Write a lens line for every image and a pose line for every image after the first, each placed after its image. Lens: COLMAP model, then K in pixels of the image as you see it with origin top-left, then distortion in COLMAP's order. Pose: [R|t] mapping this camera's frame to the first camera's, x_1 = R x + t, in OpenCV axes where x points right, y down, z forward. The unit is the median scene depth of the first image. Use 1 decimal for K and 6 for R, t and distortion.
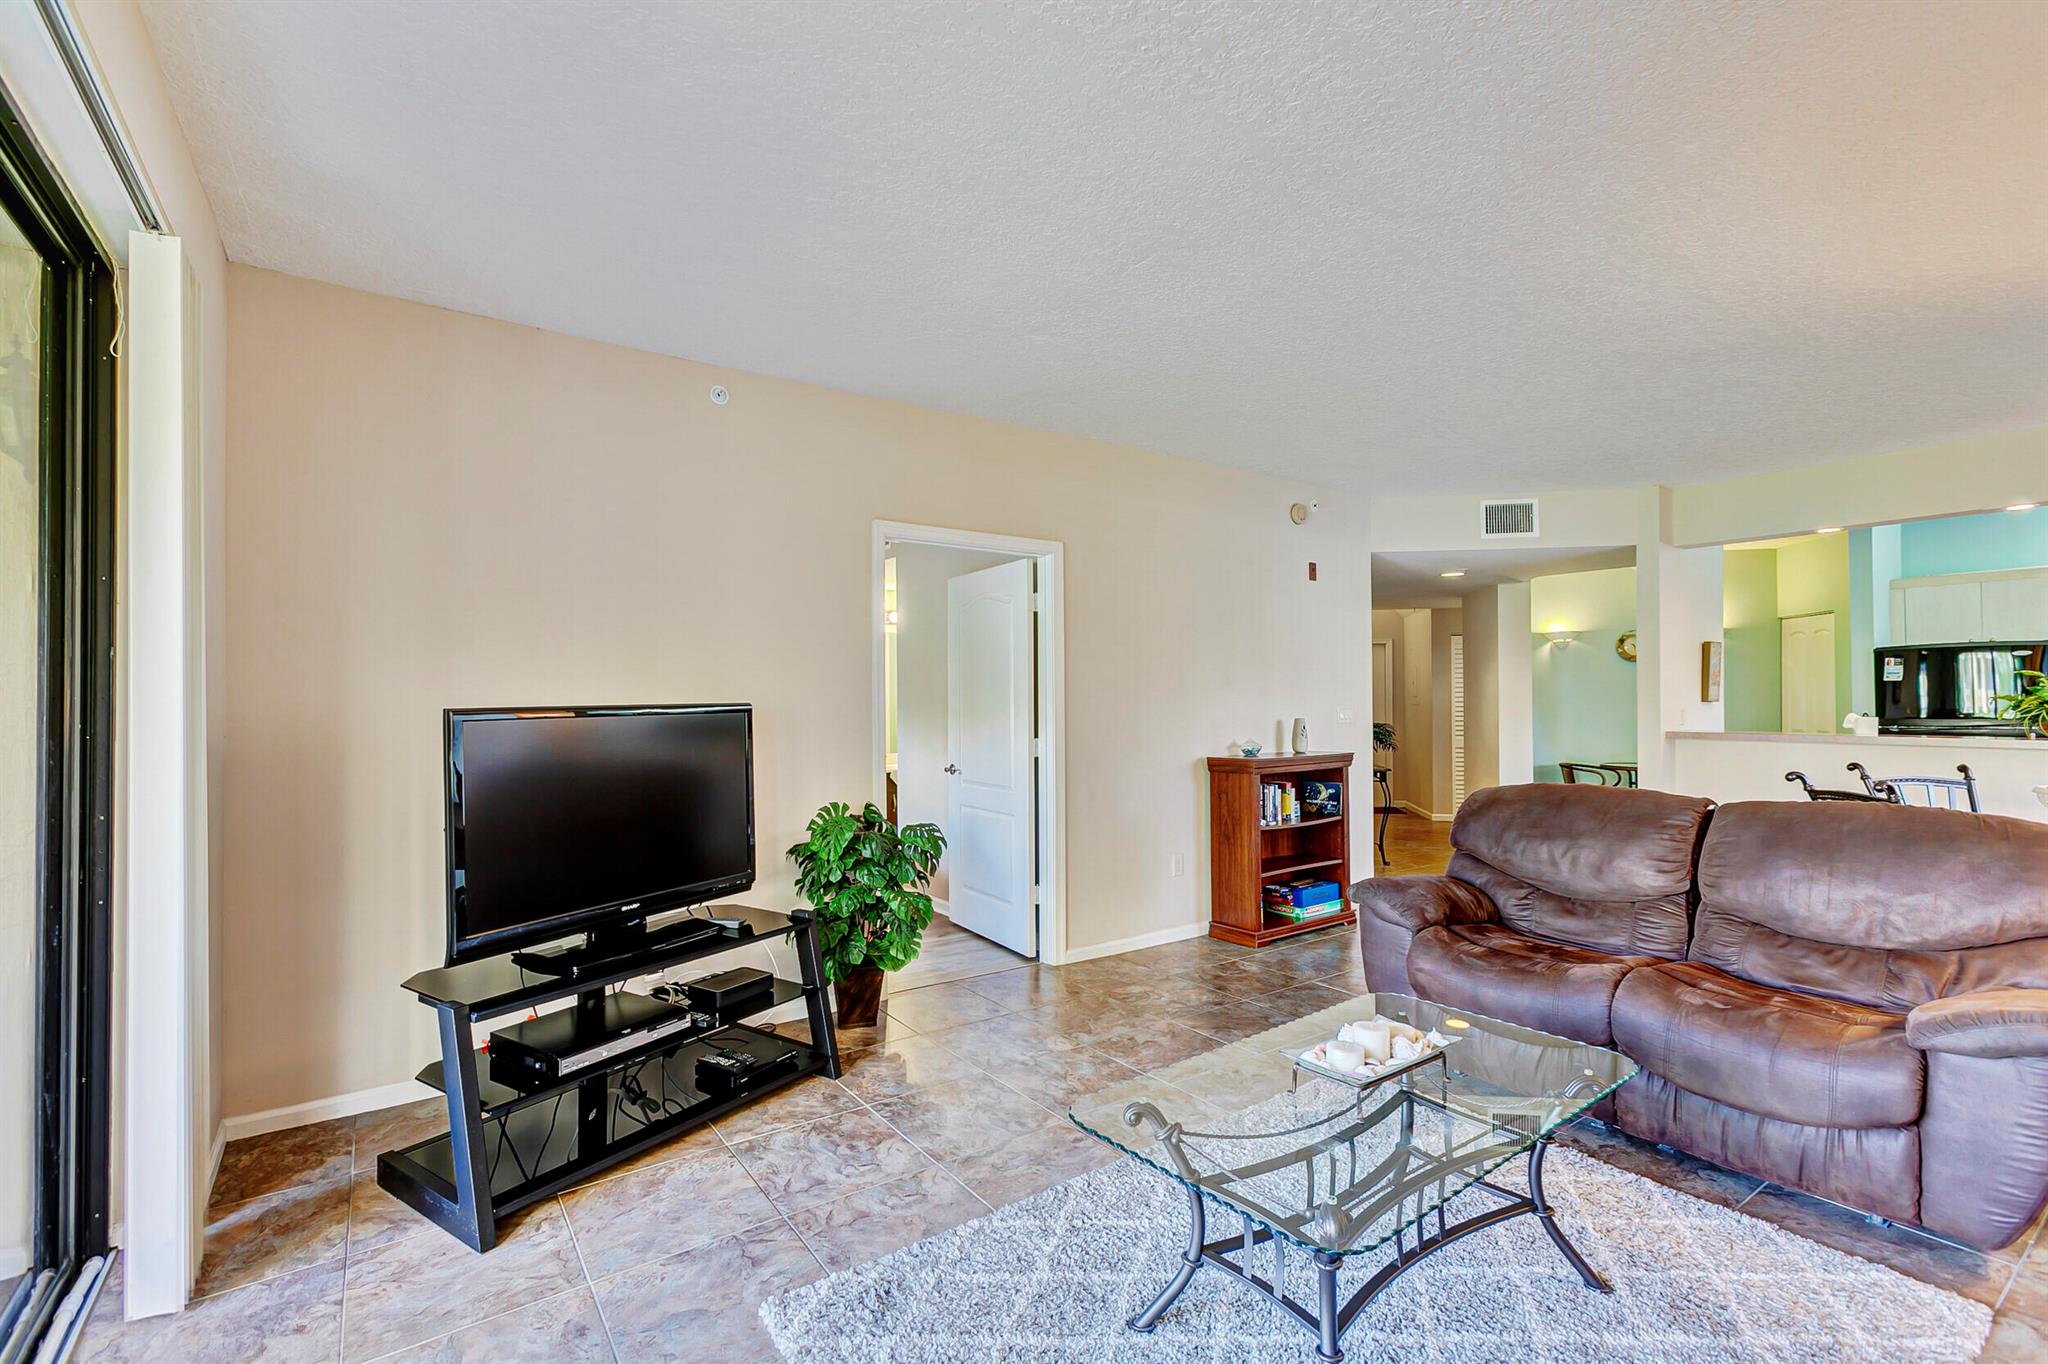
lens RADIAL K [[927.8, 0, 1009.4], [0, 927.8, 697.6], [0, 0, 1]] dist [0.007405, 0.001266]
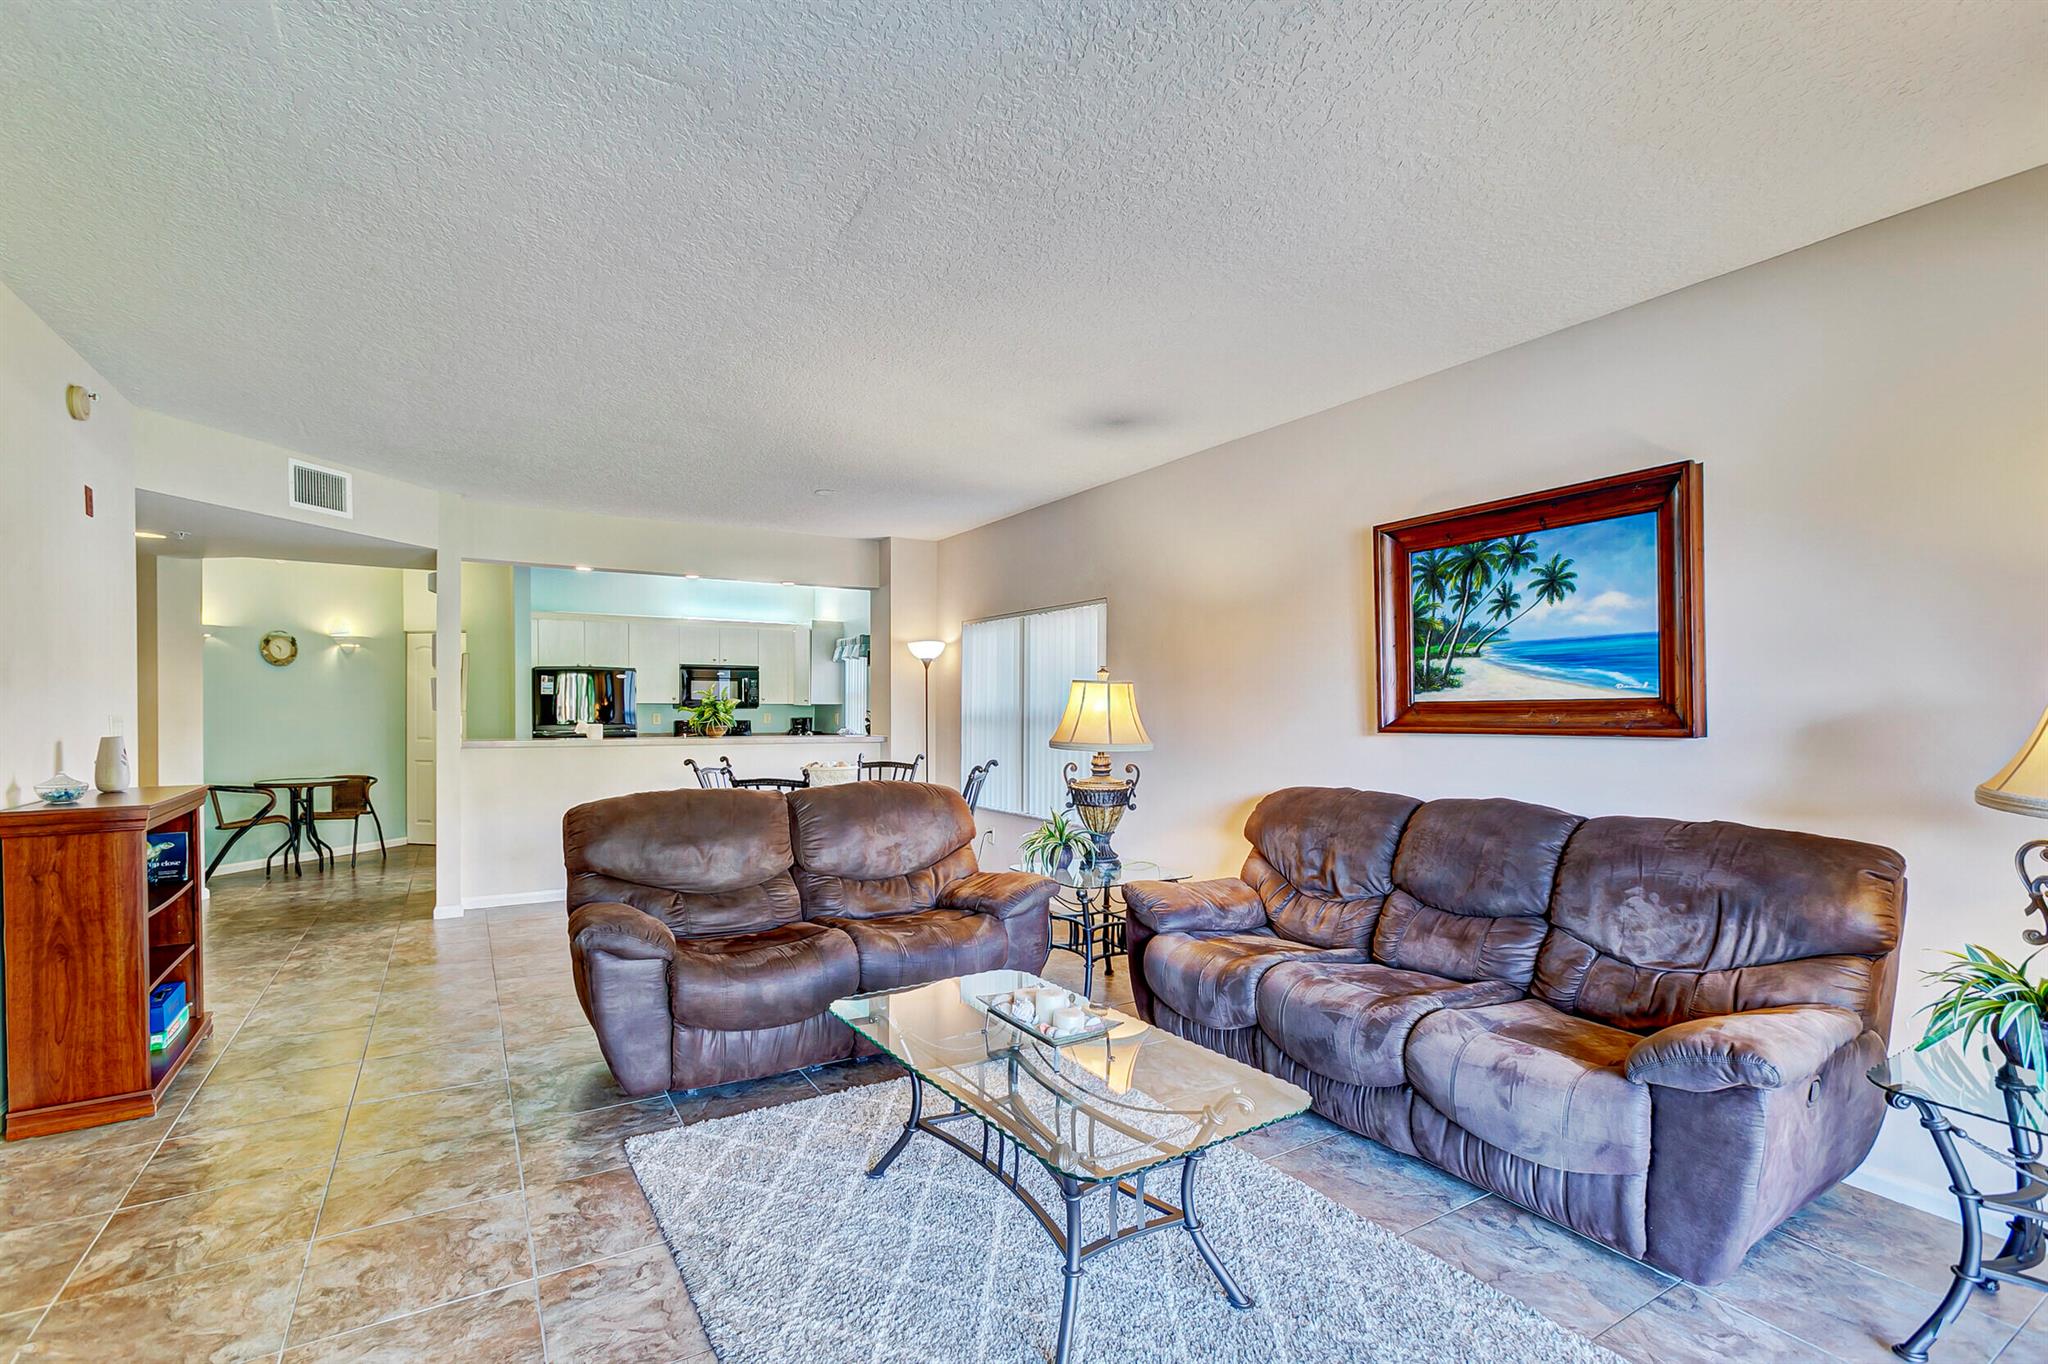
lens RADIAL K [[933.1, 0, 1028.0], [0, 933.1, 719.3], [0, 0, 1]] dist [0.001485, 0.000349]
pose [[0.052183, -0.005787, 0.998621, -0.312426], [-0.007395, 0.999954, 0.006181, 0.002549], [-0.998610, -0.007708, 0.052138, 0.393224]]
